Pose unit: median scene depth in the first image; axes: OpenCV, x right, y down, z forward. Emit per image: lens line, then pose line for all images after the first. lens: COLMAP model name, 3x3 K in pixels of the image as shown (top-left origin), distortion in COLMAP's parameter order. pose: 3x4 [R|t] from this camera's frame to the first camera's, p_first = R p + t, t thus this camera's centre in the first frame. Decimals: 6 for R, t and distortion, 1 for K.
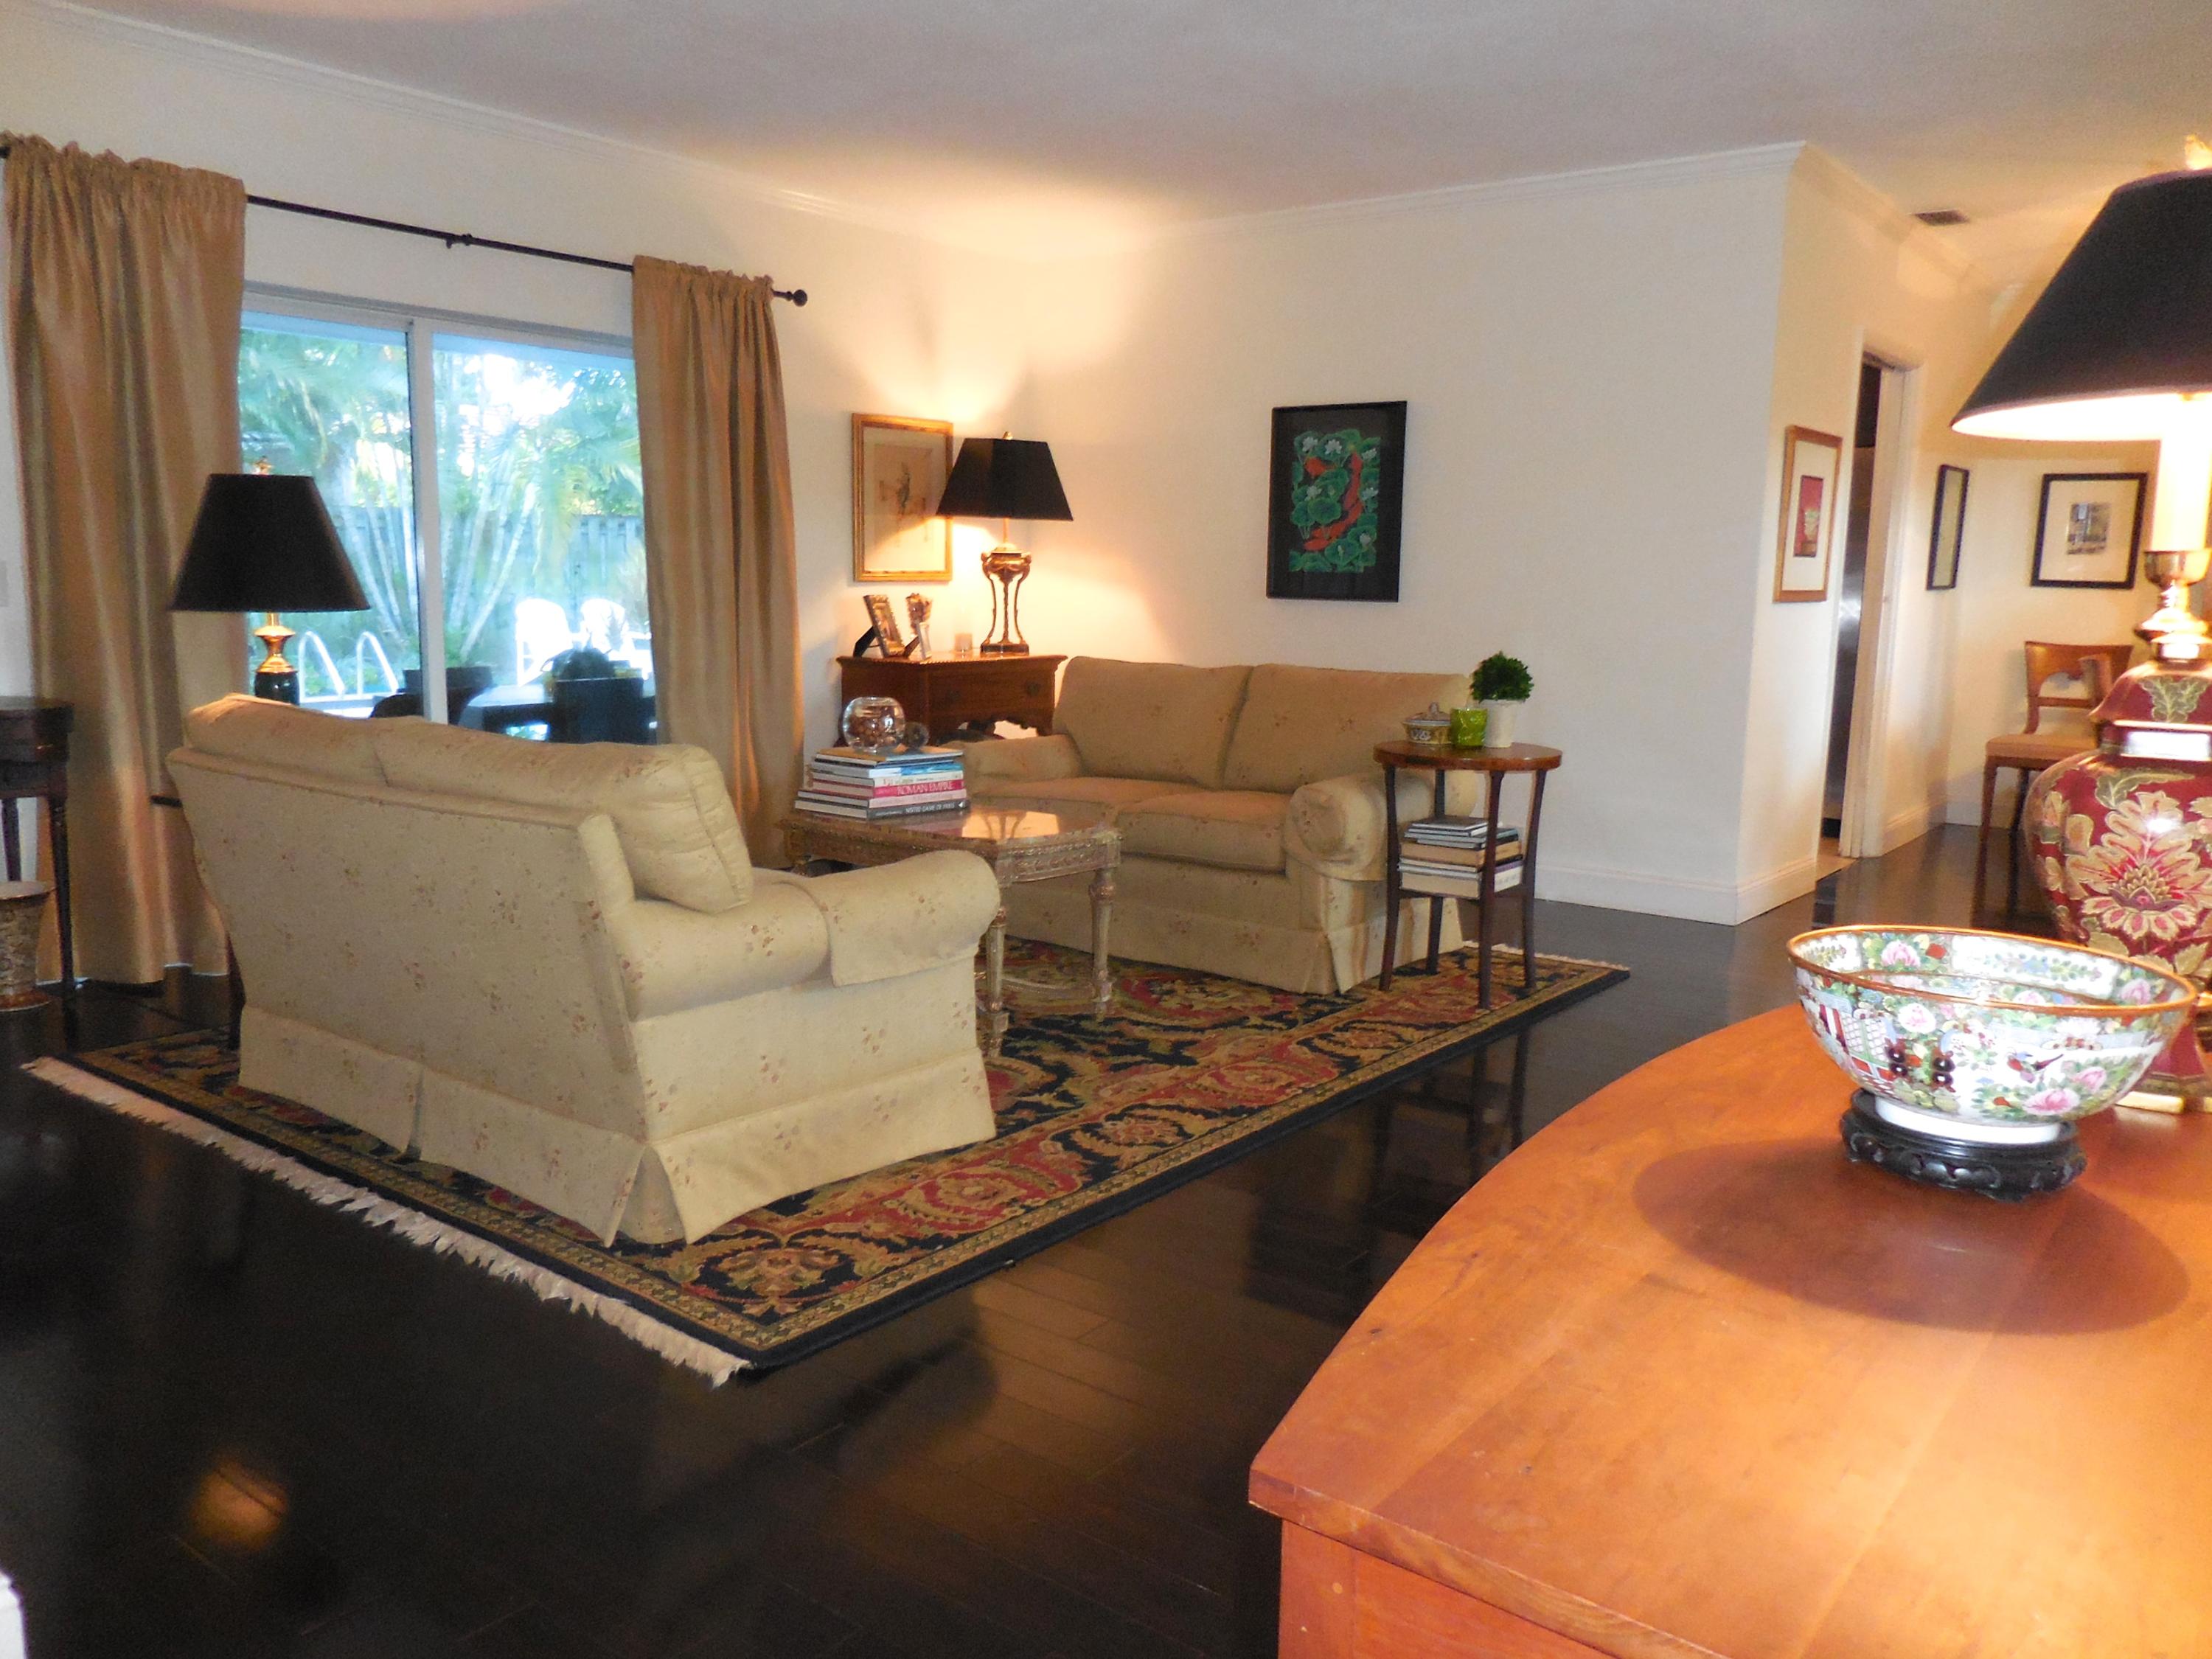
lens RADIAL K [[1665.4, 0, 1105.8], [0, 1665.4, 825.2], [0, 0, 1]] dist [0.001633, 0.019763]
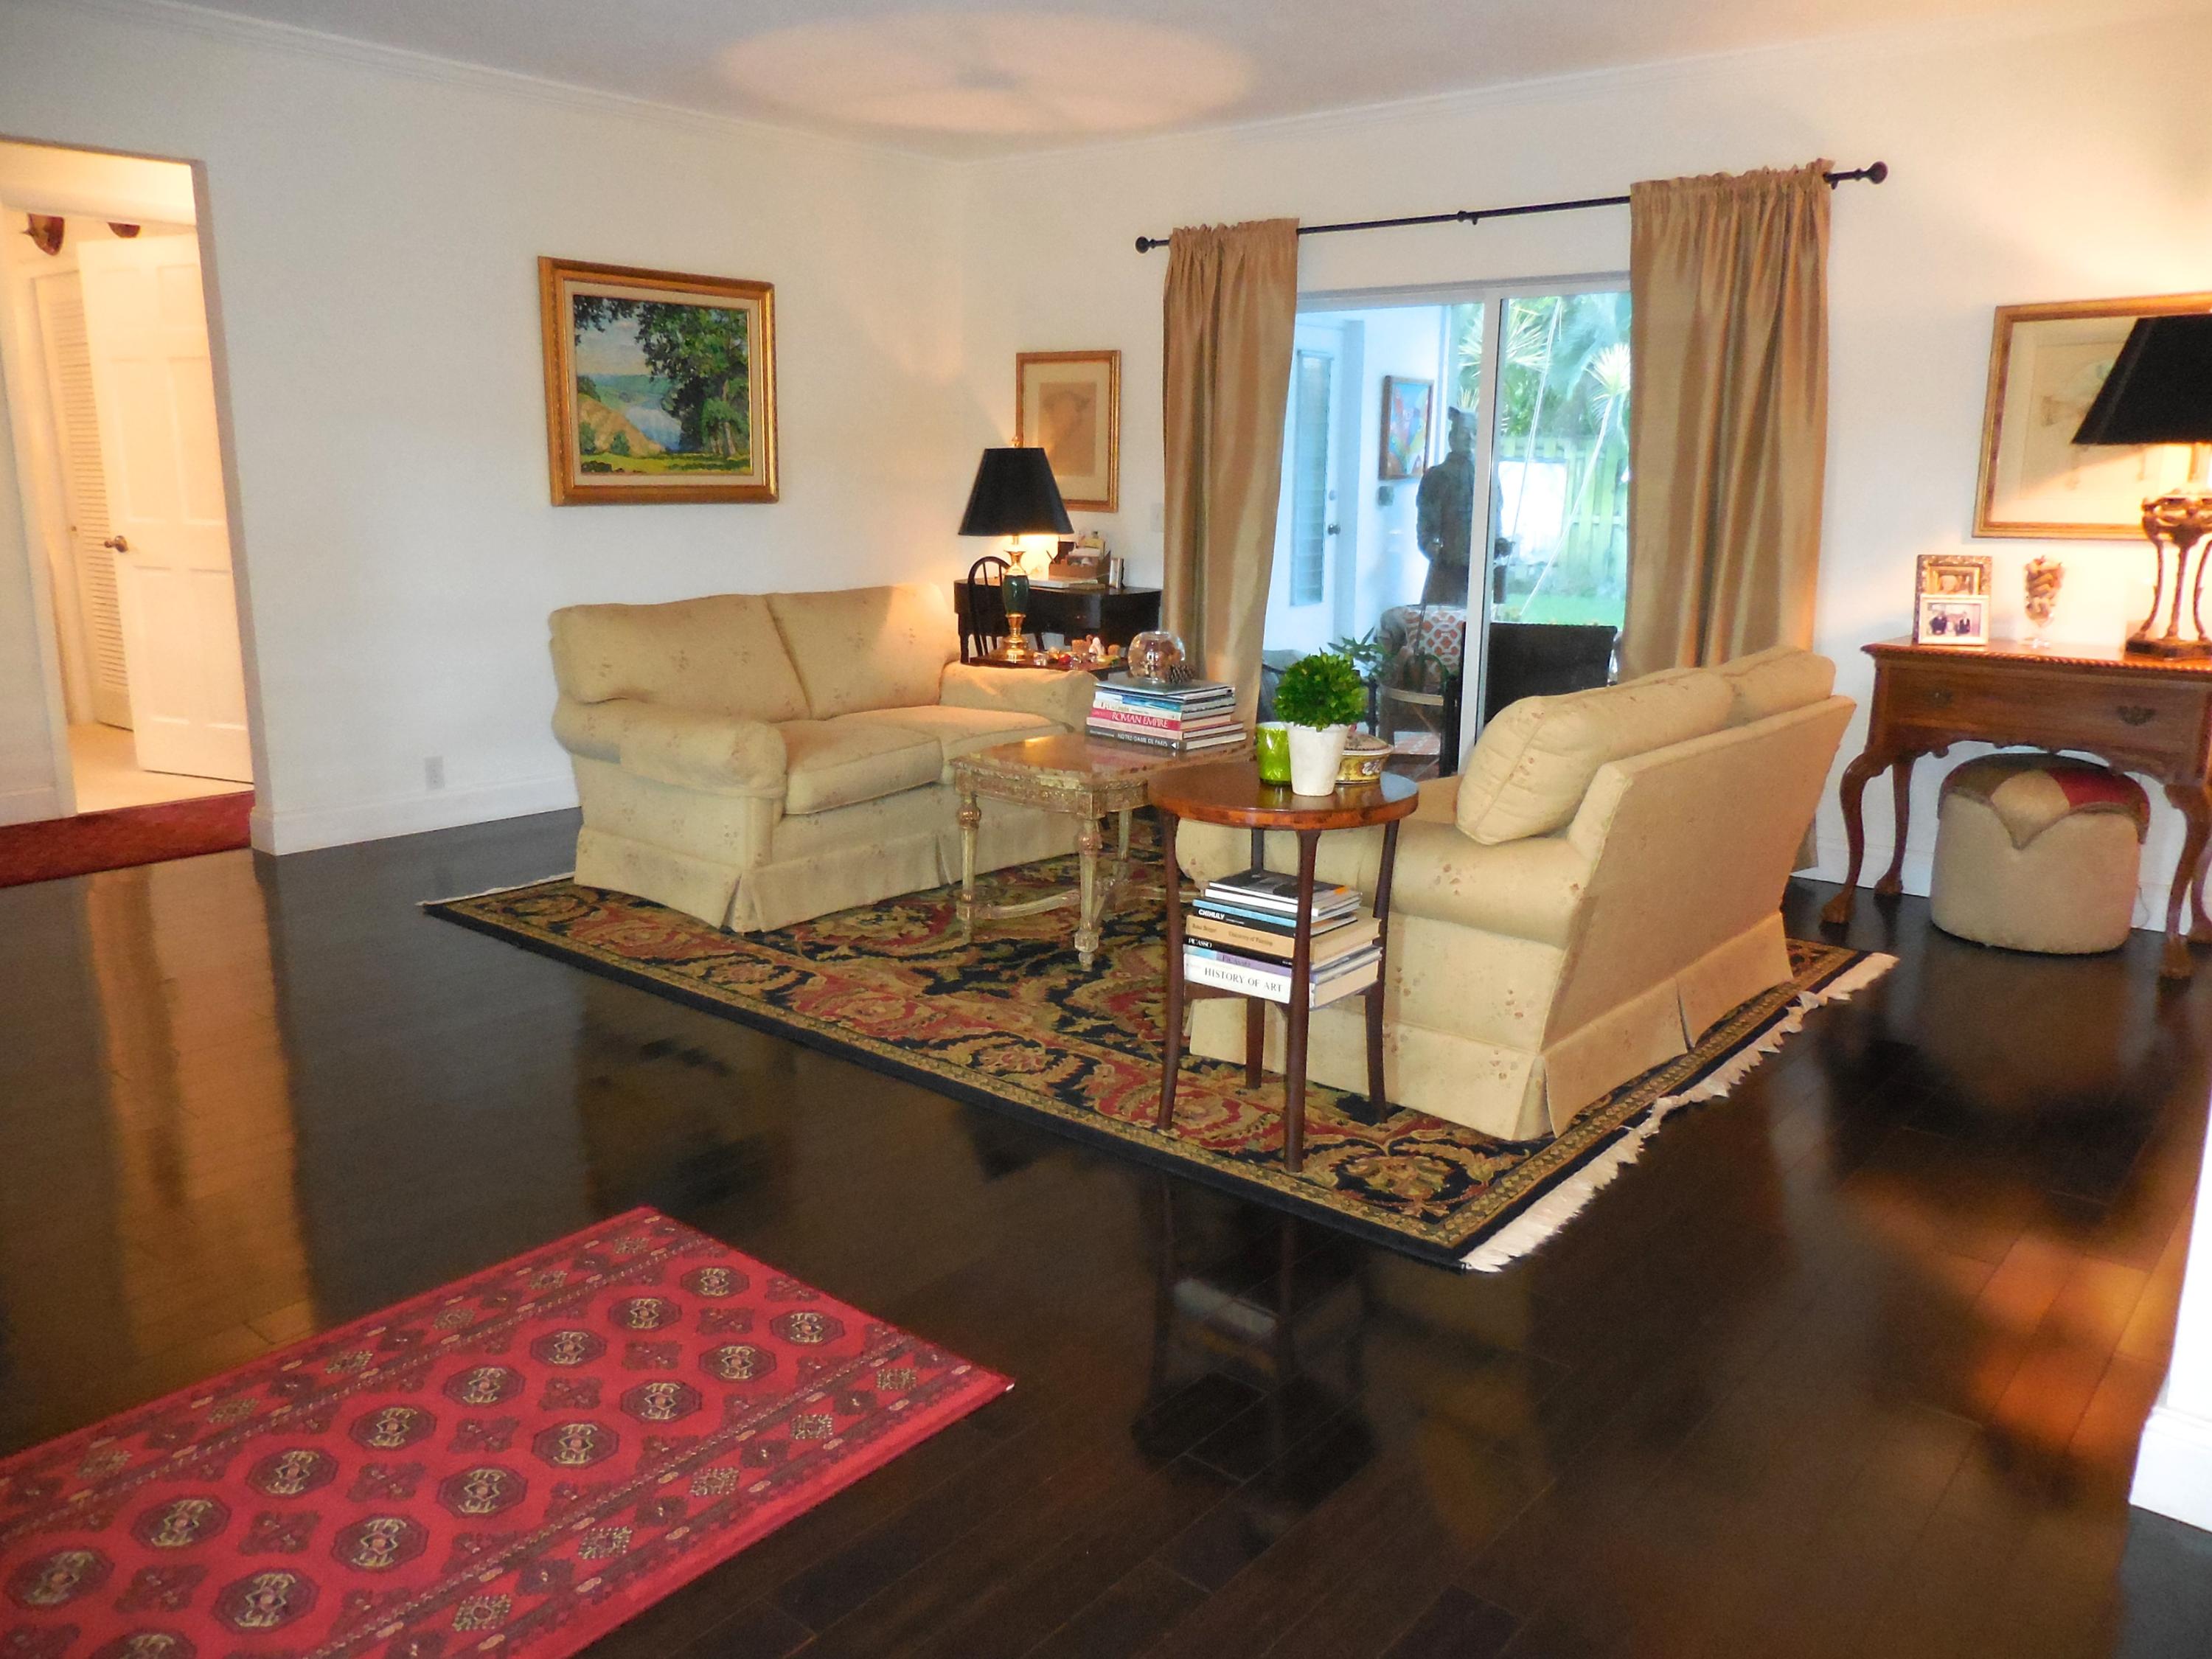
lens RADIAL K [[1684.6, 0, 1110.9], [0, 1684.6, 824.7], [0, 0, 1]] dist [-0.005925, 0.026445]
pose [[-0.023405, 0.189710, -0.981561, 0.974590], [-0.163579, 0.967871, 0.190964, -0.162398], [0.986253, 0.165032, 0.008380, 1.001968]]
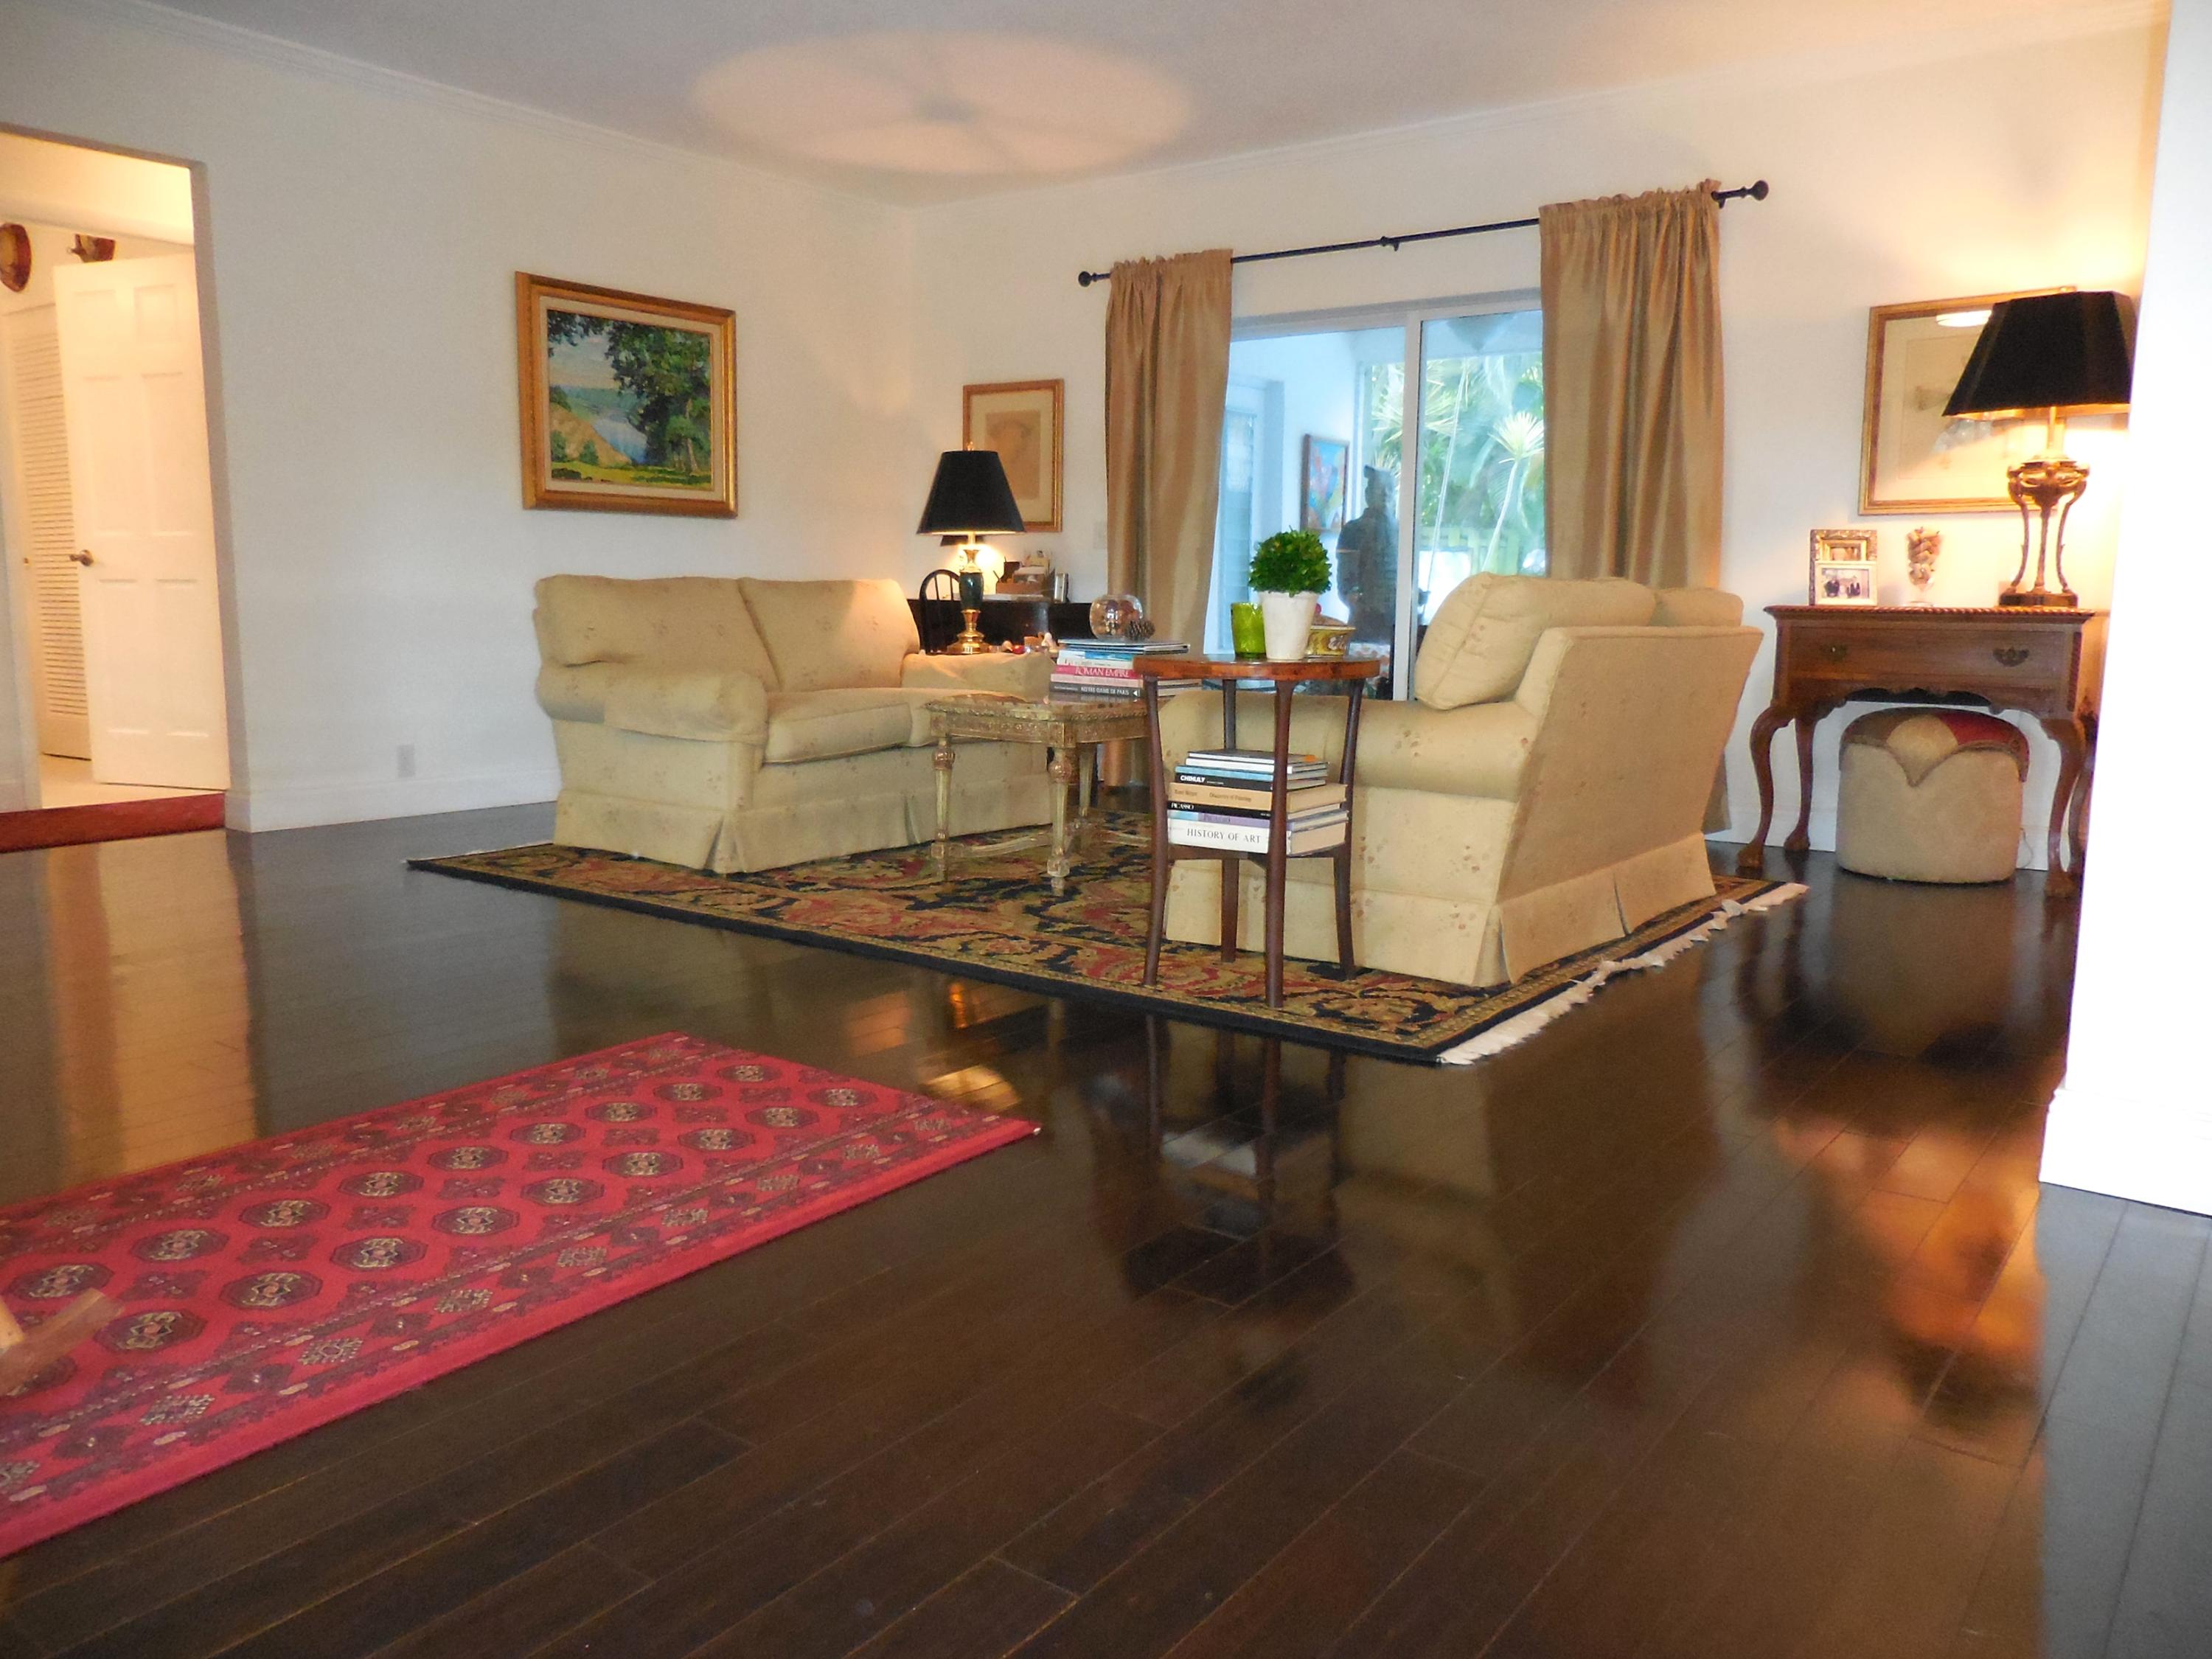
lens RADIAL K [[1683.7, 0, 1106.8], [0, 1683.7, 827.8], [0, 0, 1]] dist [-0.010322, 0.036334]
pose [[0.028662, 0.118798, -0.992505, 1.052582], [-0.161558, 0.980409, 0.112685, -0.049083], [0.986447, 0.157117, 0.047293, 0.983427]]
